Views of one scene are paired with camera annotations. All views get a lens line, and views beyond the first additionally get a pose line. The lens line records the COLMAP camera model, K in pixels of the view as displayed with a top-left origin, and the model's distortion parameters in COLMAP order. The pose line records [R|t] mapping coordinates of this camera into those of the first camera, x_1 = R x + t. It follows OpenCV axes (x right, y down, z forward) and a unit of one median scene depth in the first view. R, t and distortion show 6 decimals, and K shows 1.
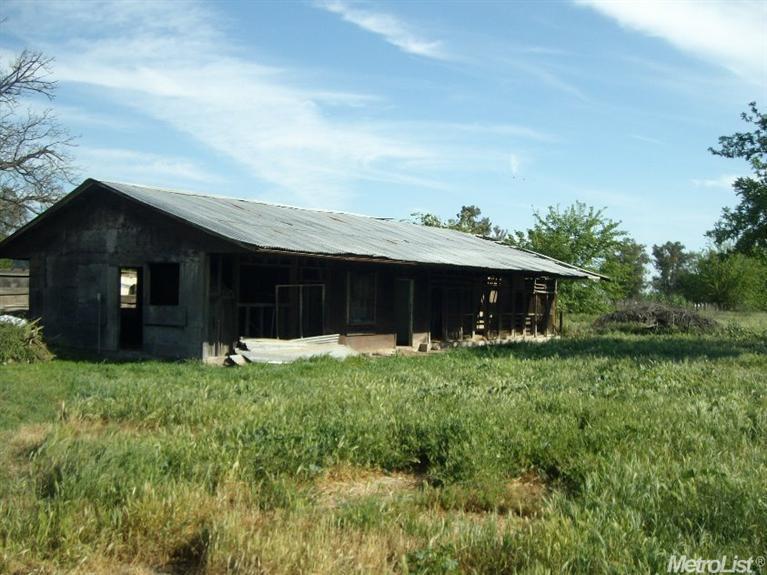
lens RADIAL K [[795.1, 0, 383.5], [0, 795.1, 287.5], [0, 0, 1]] dist [-0.125286, 0.023460]
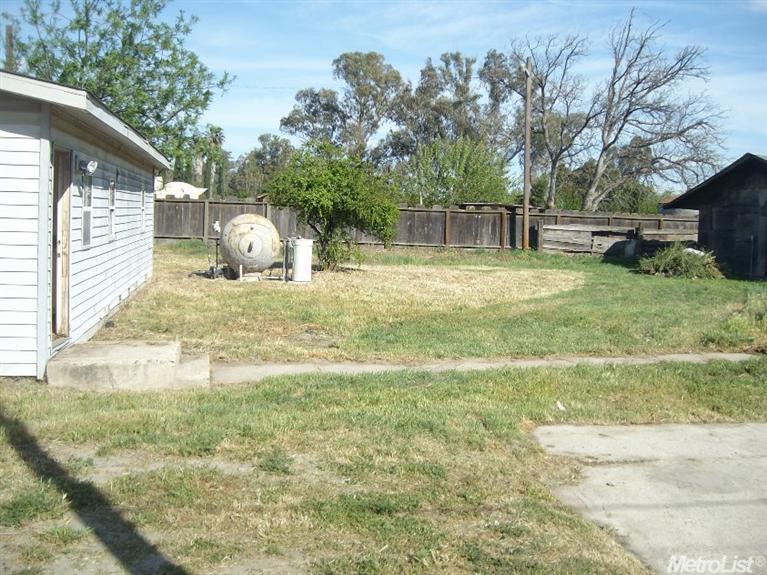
lens RADIAL K [[795.1, 0, 383.5], [0, 795.1, 287.5], [0, 0, 1]] dist [-0.125286, 0.023460]
pose [[0.732424, 0.065582, -0.677682, 0.090026], [-0.014220, 0.996606, 0.081077, -0.001910], [0.680700, -0.049746, 0.730871, -0.433657]]
